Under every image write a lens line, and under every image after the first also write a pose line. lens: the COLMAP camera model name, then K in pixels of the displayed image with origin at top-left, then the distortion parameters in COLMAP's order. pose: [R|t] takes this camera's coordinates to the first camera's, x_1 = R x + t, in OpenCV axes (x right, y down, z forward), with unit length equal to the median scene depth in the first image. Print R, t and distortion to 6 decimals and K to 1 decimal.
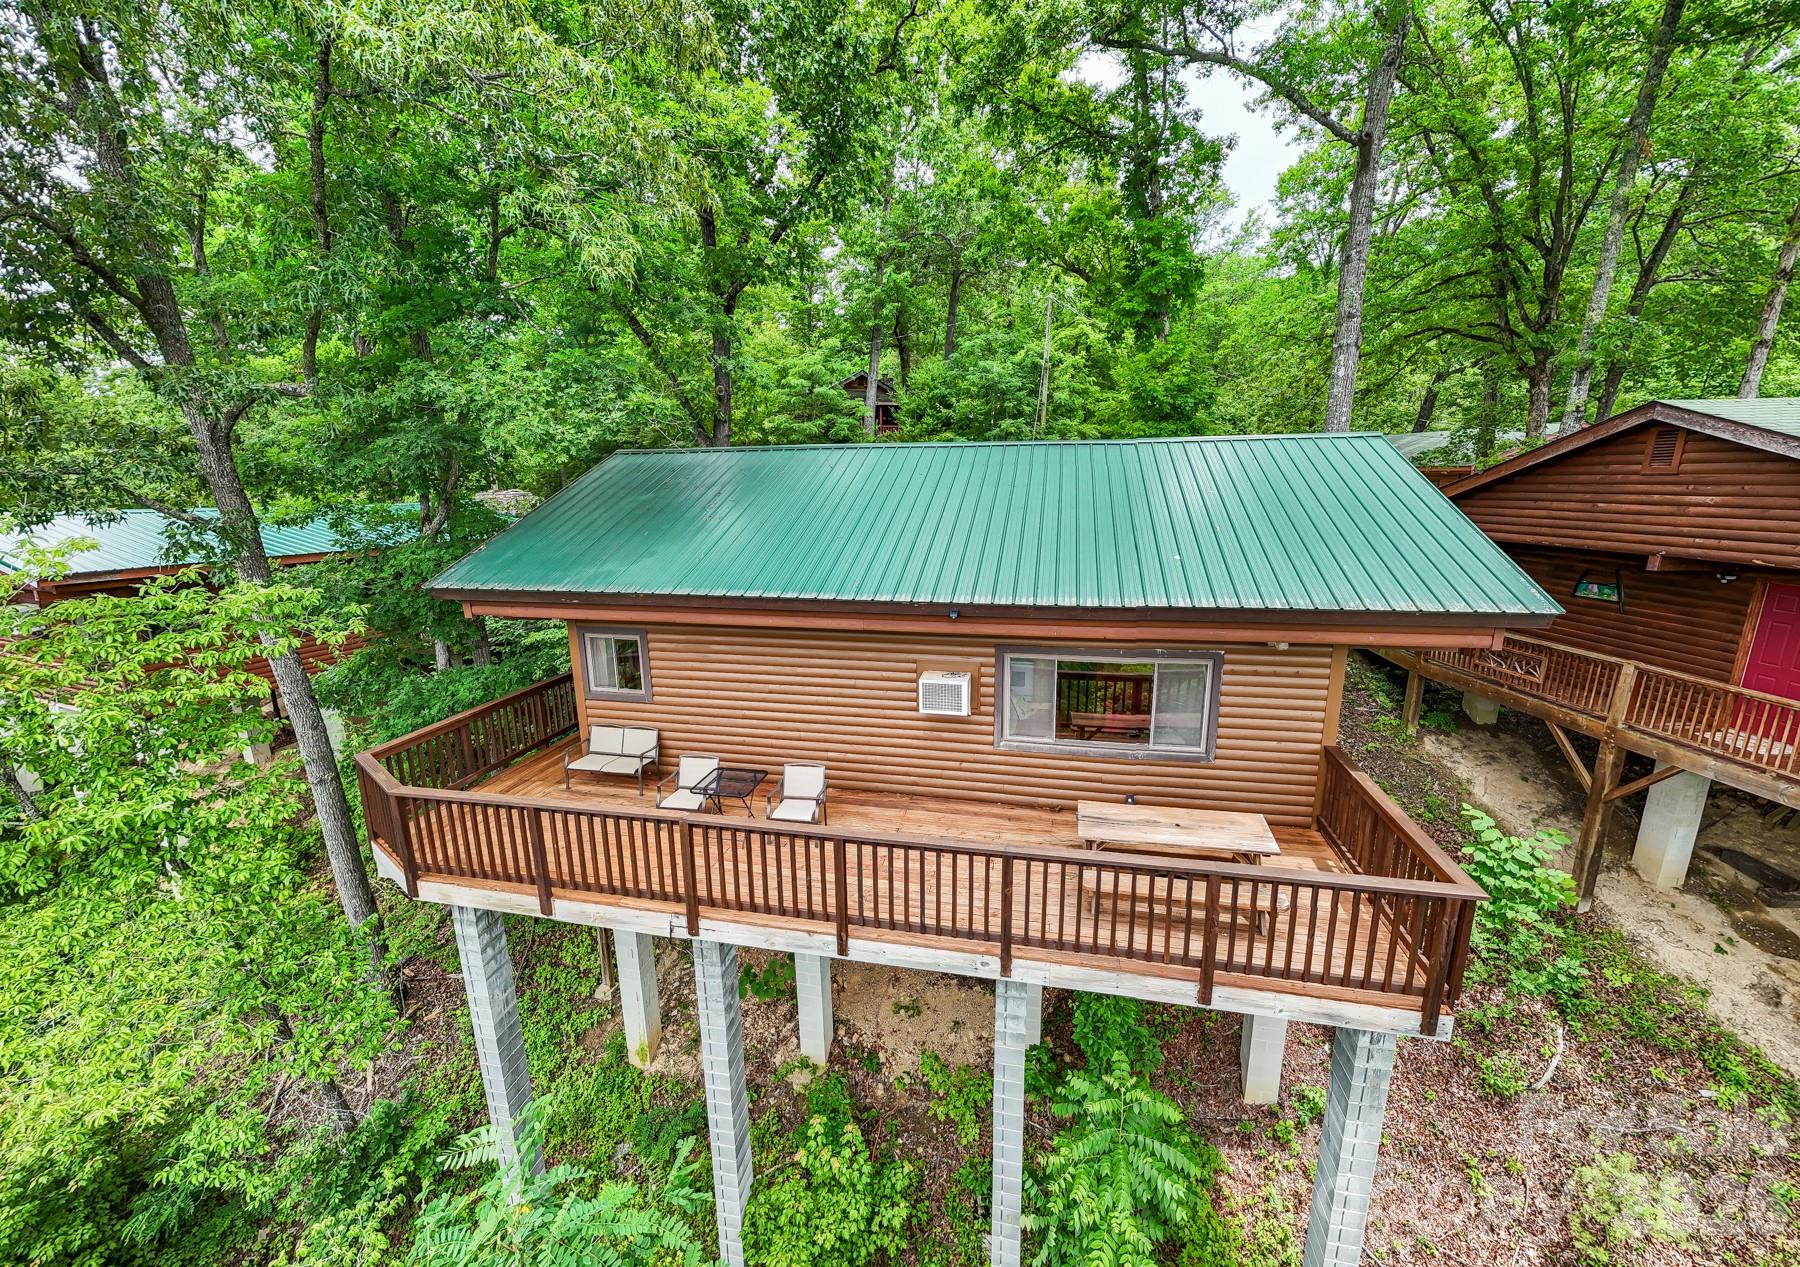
lens RADIAL K [[725.6, 0, 897.9], [0, 725.6, 641.8], [0, 0, 1]] dist [0.013476, 0.000969]
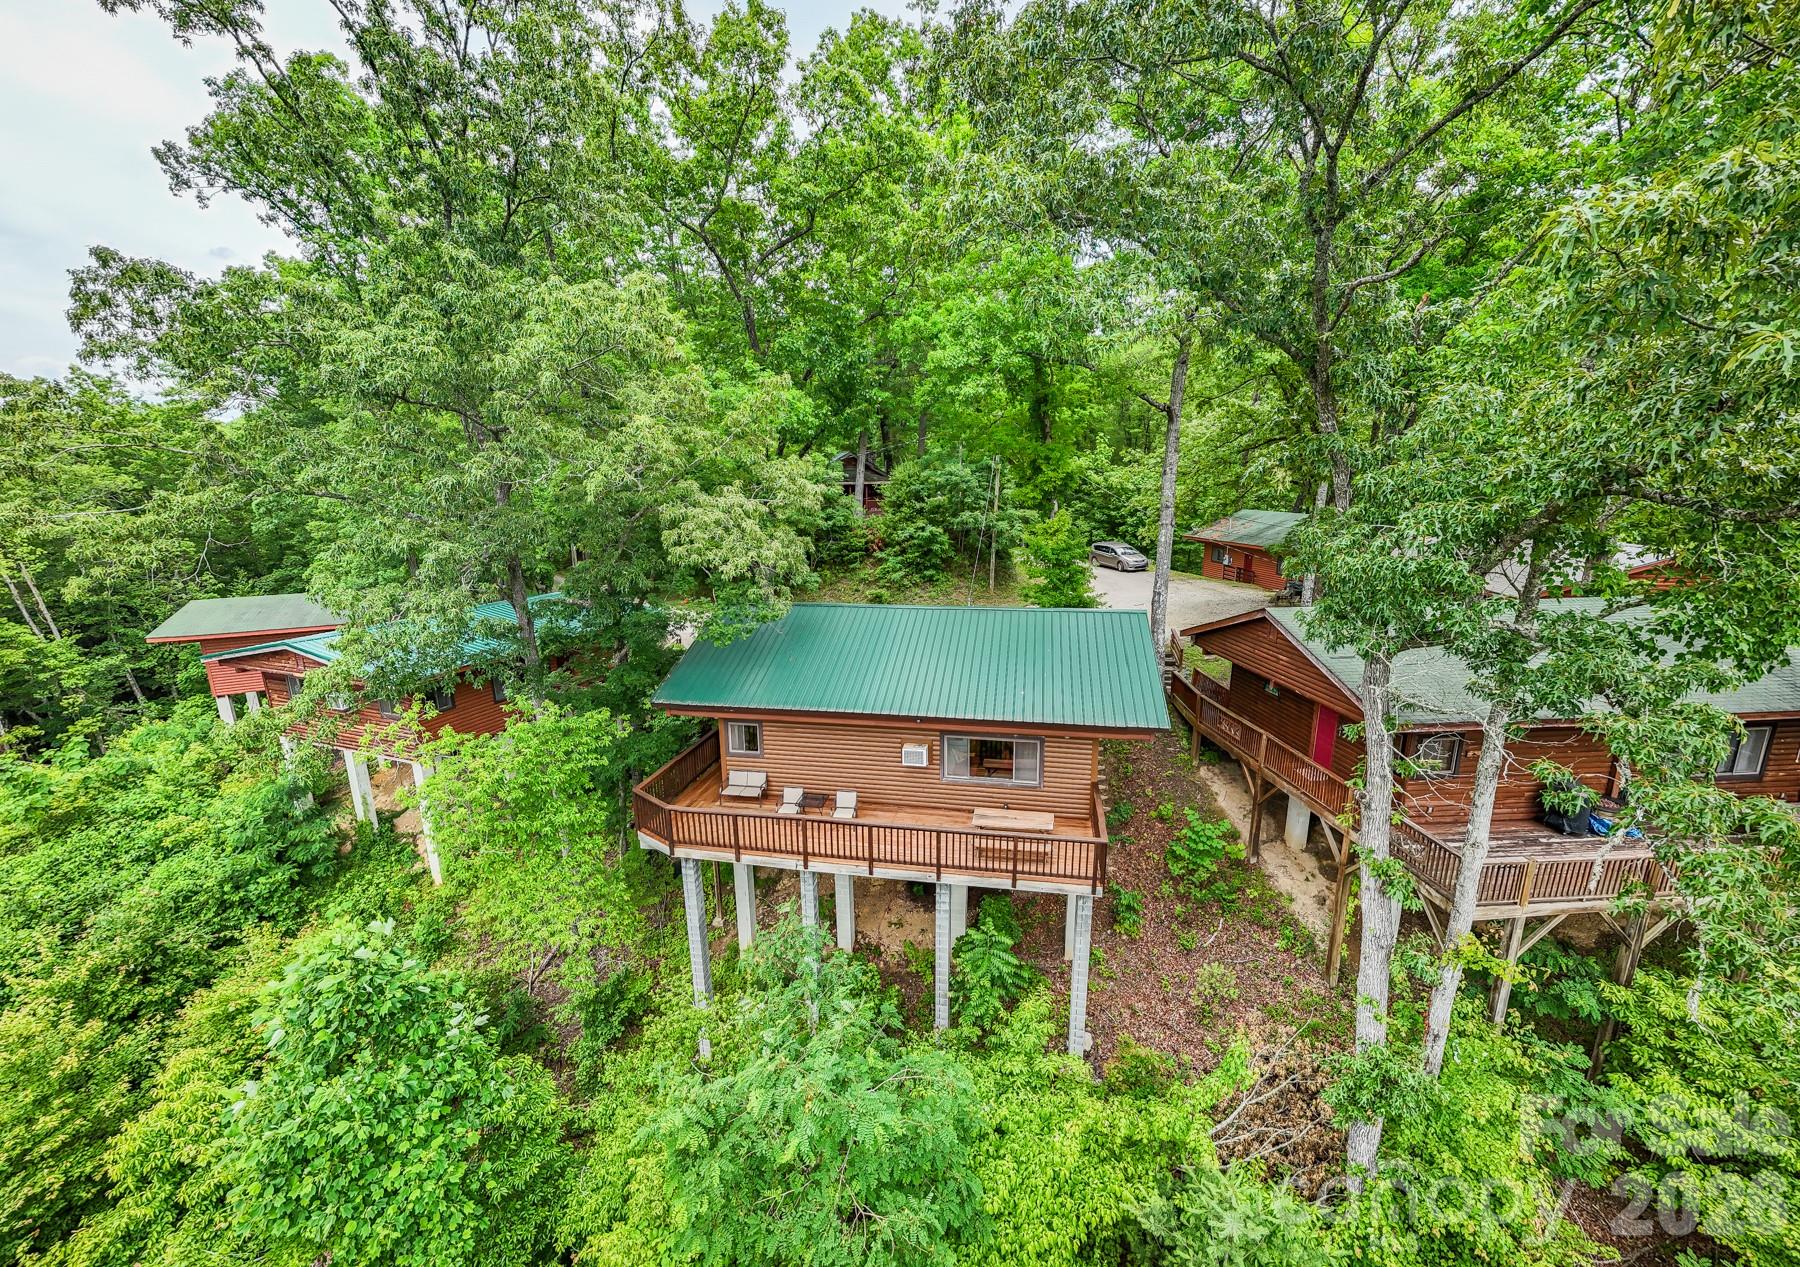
lens RADIAL K [[725.6, 0, 894.9], [0, 725.6, 628.7], [0, 0, 1]] dist [0.013476, 0.000969]
pose [[0.999752, -0.004327, 0.021859, -0.038735], [0.004764, 0.999789, -0.019990, -0.271358], [-0.021768, 0.020089, 0.999561, -1.159120]]
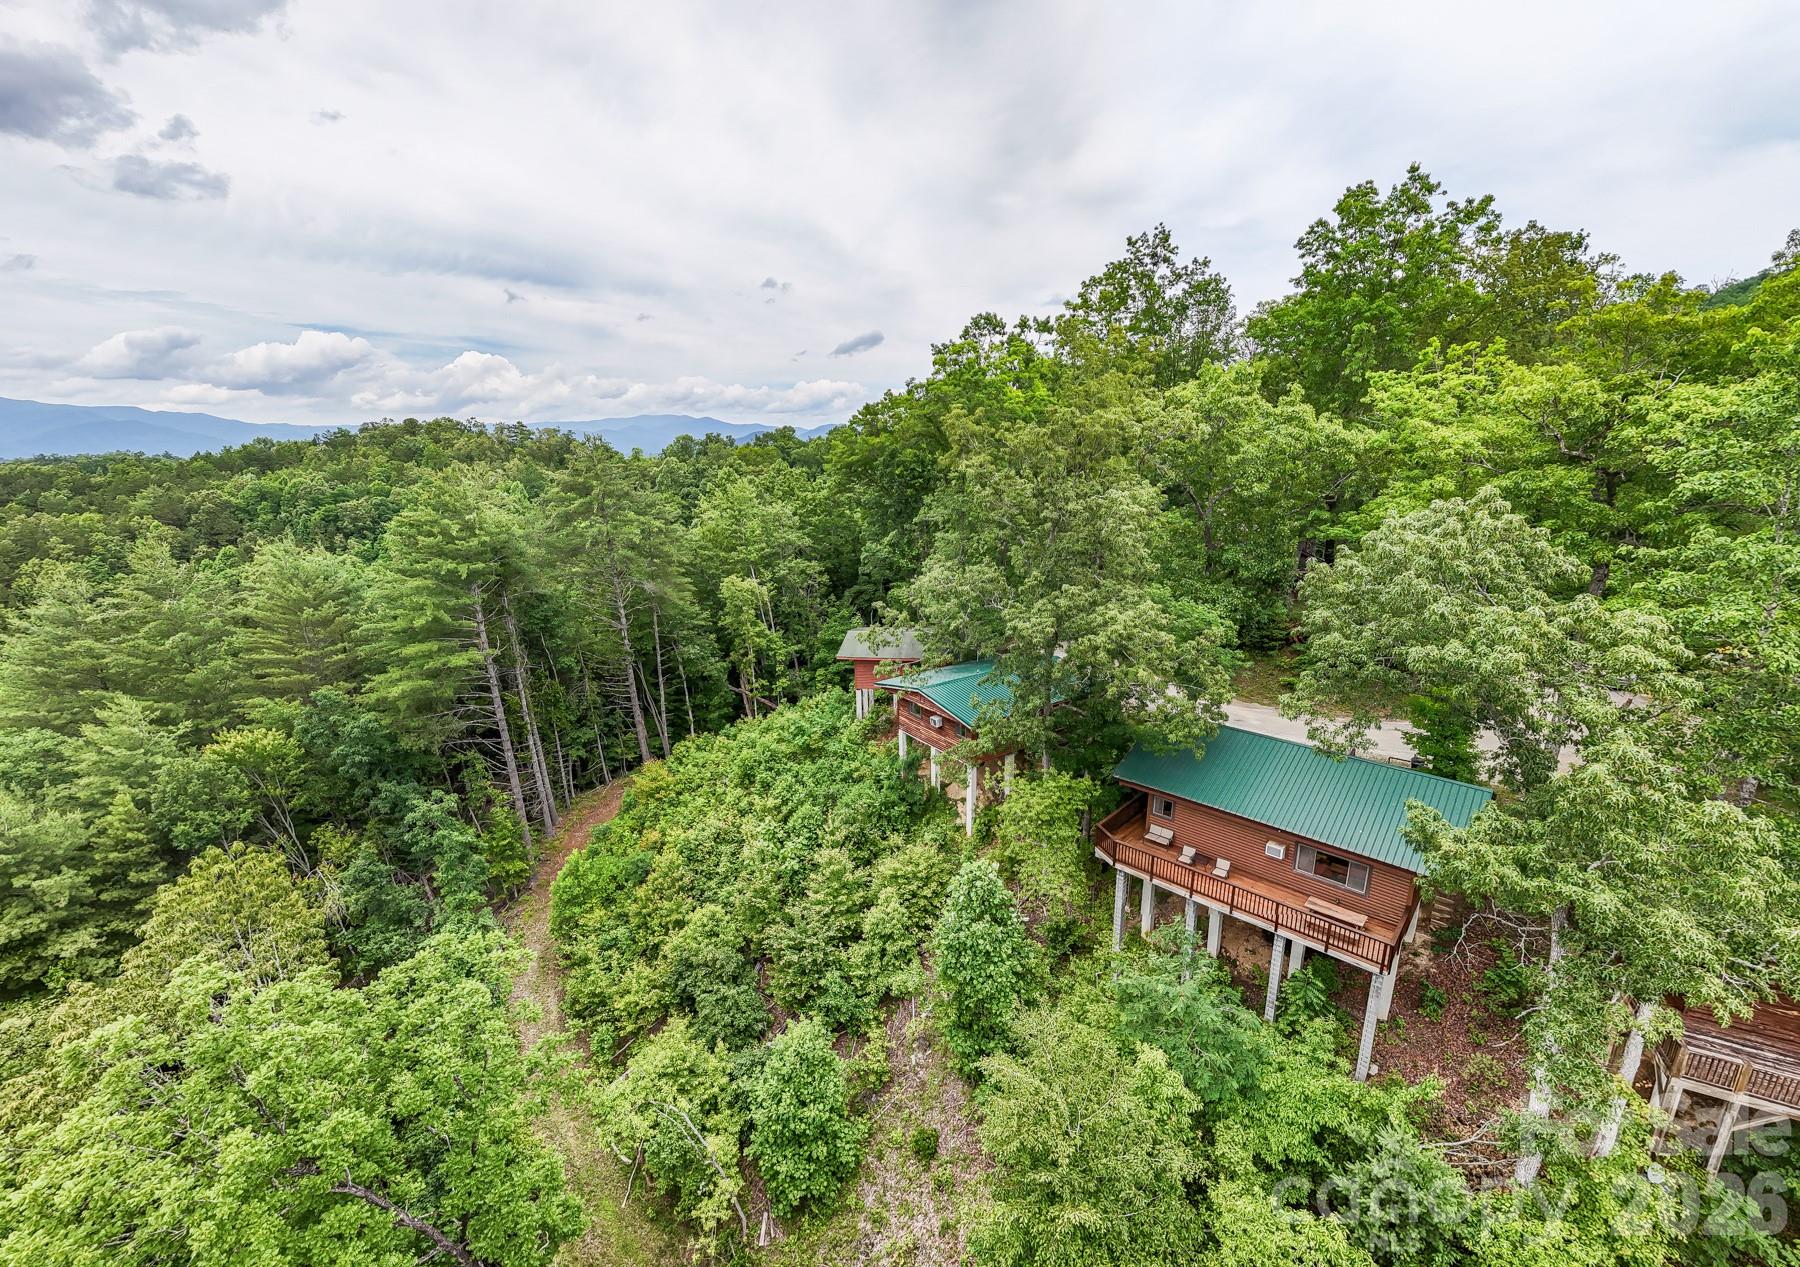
lens RADIAL K [[725.6, 0, 885.8], [0, 725.6, 620.6], [0, 0, 1]] dist [0.013476, 0.000969]
pose [[0.852081, 0.121220, -0.509180, 0.128088], [-0.120579, 0.992107, 0.034409, -0.924011], [0.509332, 0.032077, 0.859972, -2.952881]]
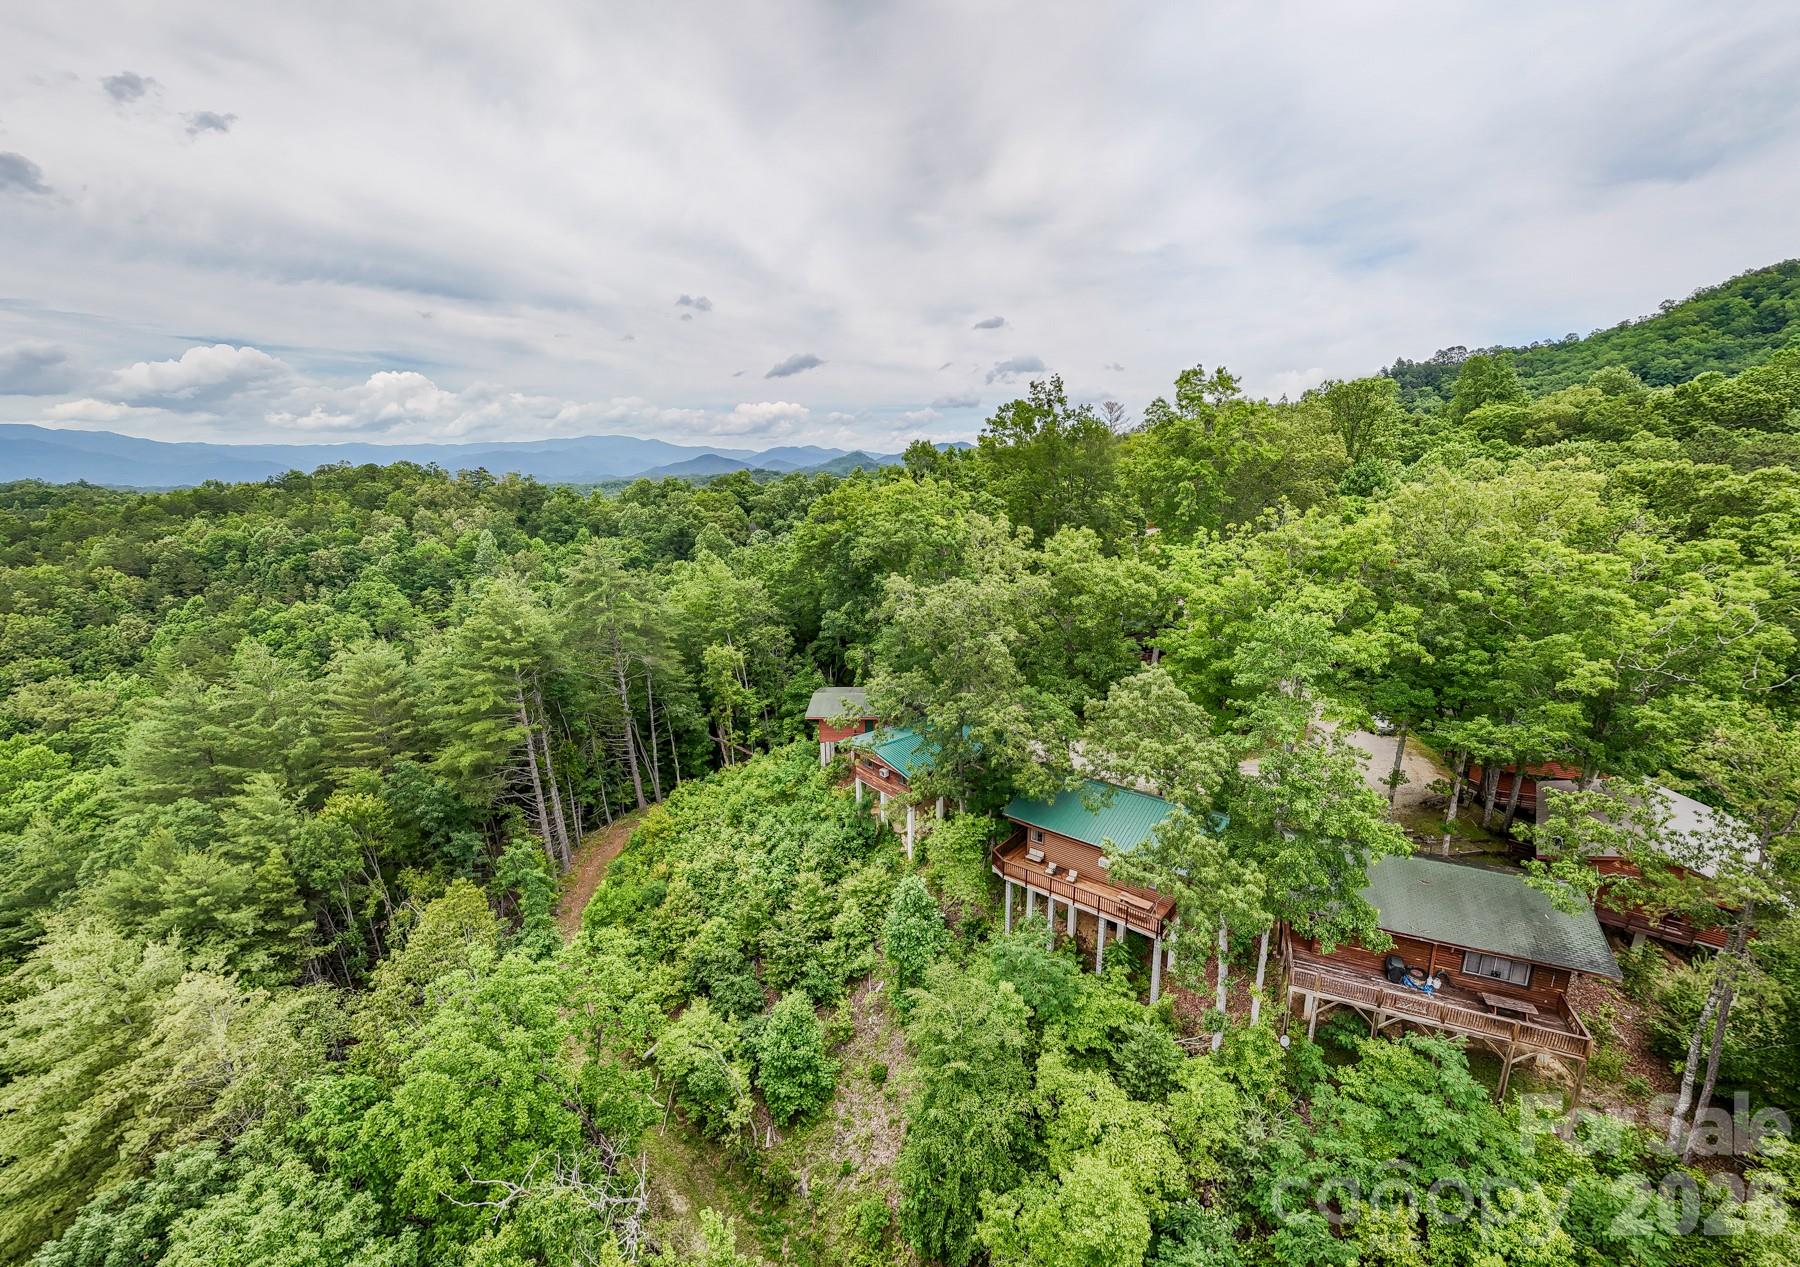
lens RADIAL K [[725.6, 0, 884.3], [0, 725.6, 626.9], [0, 0, 1]] dist [0.013476, 0.000969]
pose [[0.883387, 0.099376, -0.457986, 0.930294], [-0.108403, 0.994085, 0.006606, -1.529260], [0.455934, 0.043811, 0.888935, -4.532835]]
